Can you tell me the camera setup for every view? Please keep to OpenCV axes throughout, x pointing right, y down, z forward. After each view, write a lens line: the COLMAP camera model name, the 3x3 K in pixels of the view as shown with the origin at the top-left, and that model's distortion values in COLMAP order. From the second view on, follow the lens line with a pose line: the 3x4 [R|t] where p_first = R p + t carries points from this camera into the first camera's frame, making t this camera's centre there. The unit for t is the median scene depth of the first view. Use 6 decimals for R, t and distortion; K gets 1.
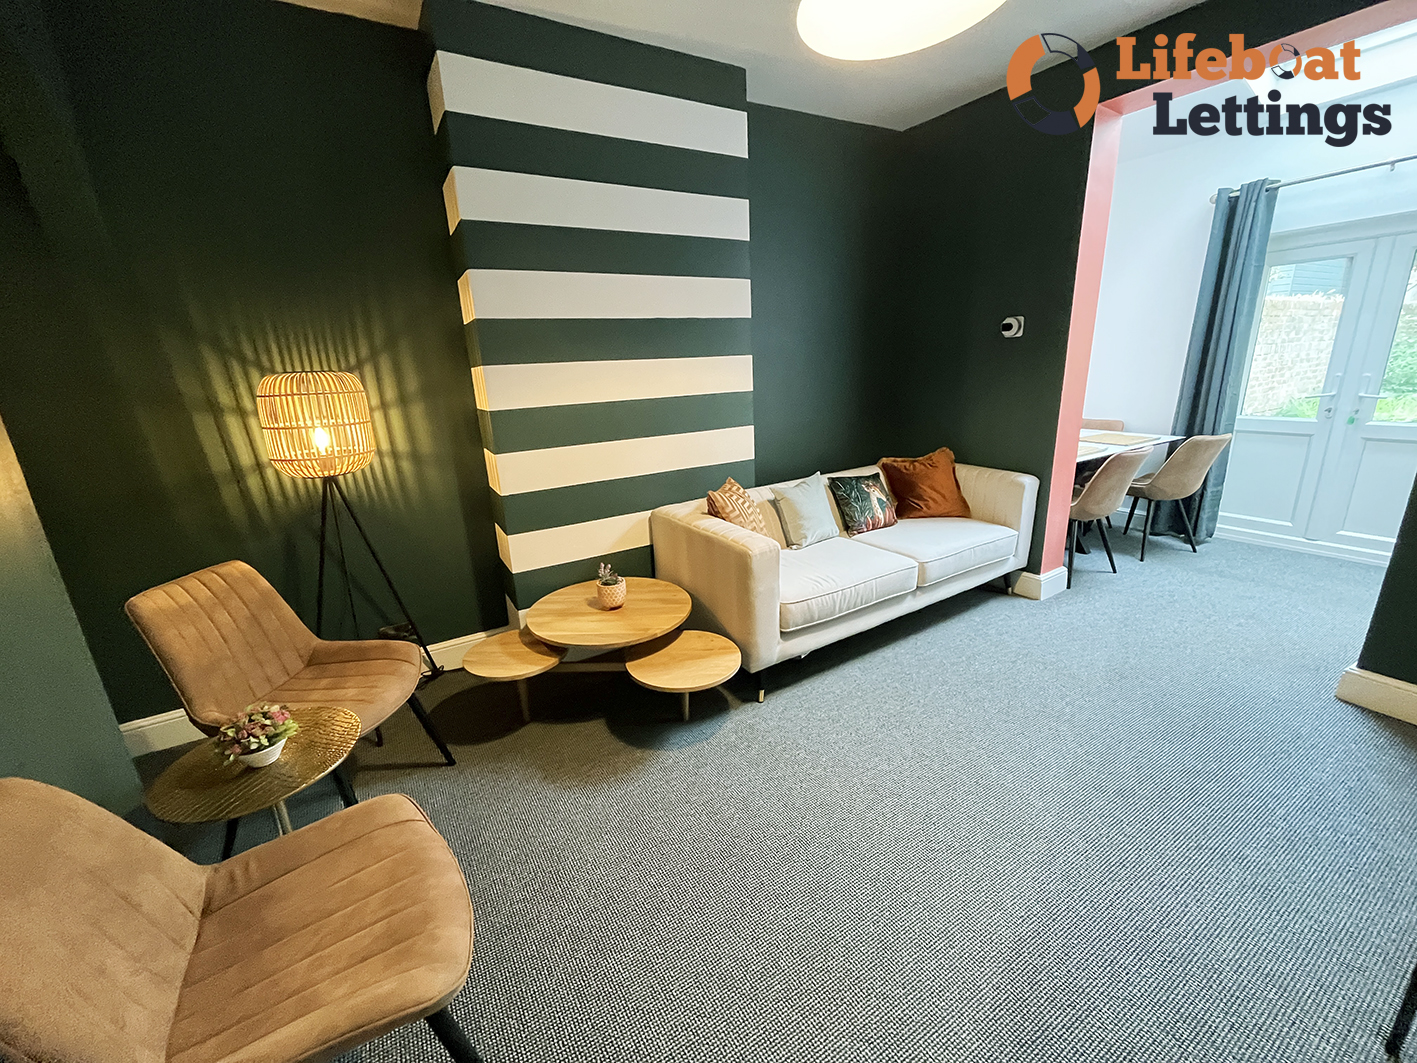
lens RADIAL K [[583.7, 0, 708.5], [0, 583.7, 531.5], [0, 0, 1]] dist [-0.001374, 0.000034]
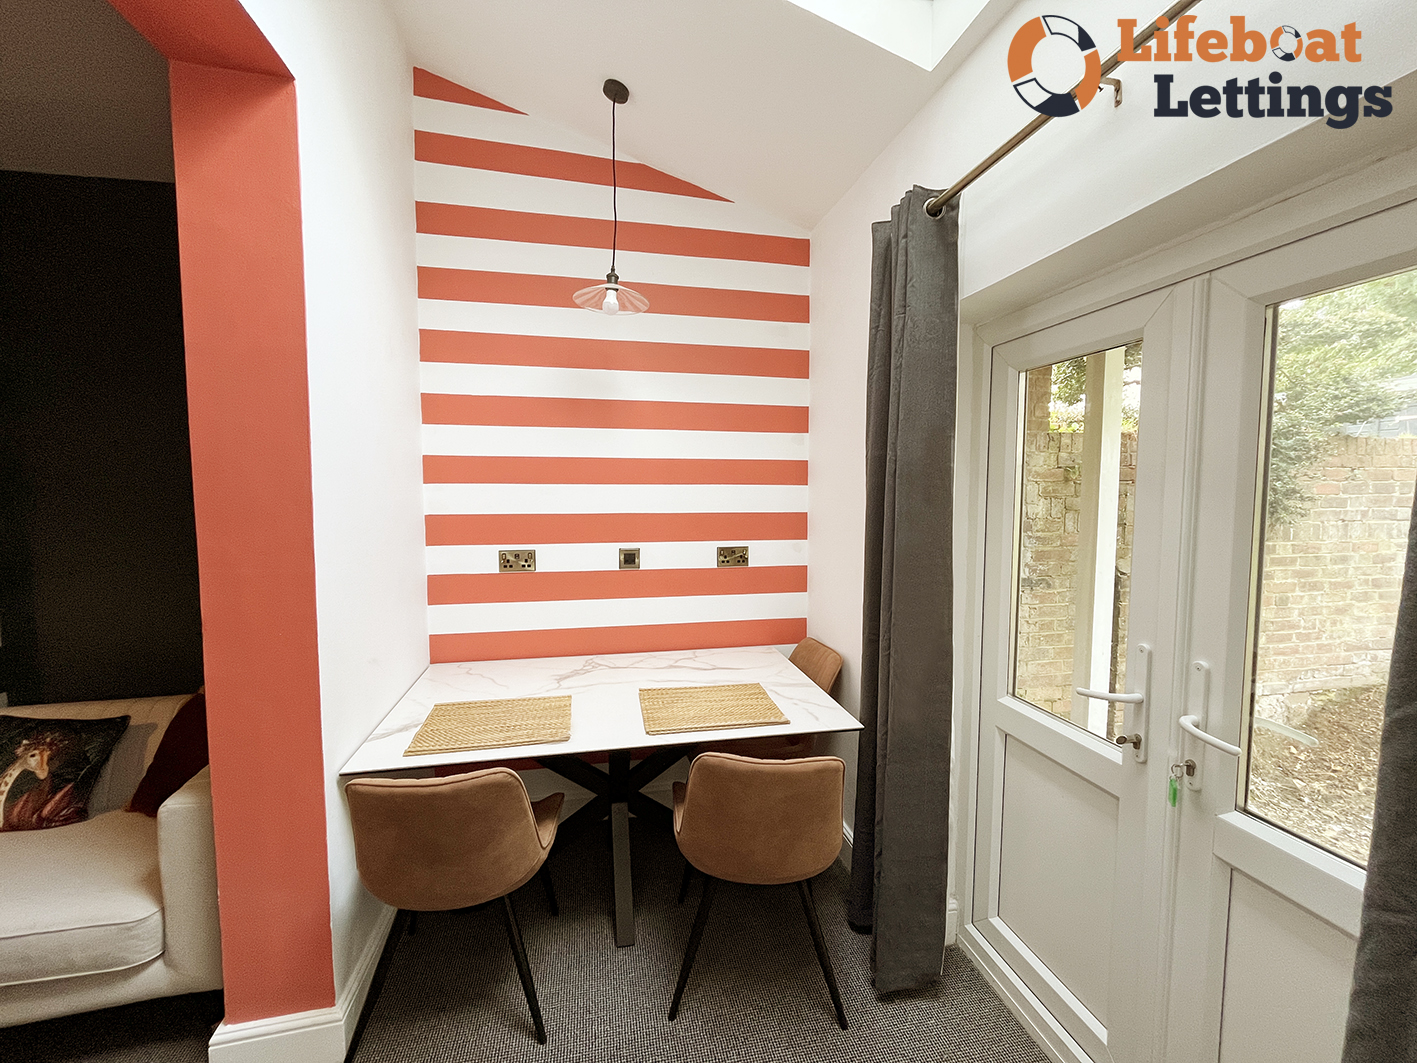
lens RADIAL K [[583.7, 0, 708.5], [0, 583.7, 531.5], [0, 0, 1]] dist [-0.001374, 0.000034]
pose [[0.941802, 0.064976, -0.329829, 0.955297], [-0.132097, 0.973751, -0.185363, -0.234718], [0.309127, 0.218145, 0.925664, 0.588130]]
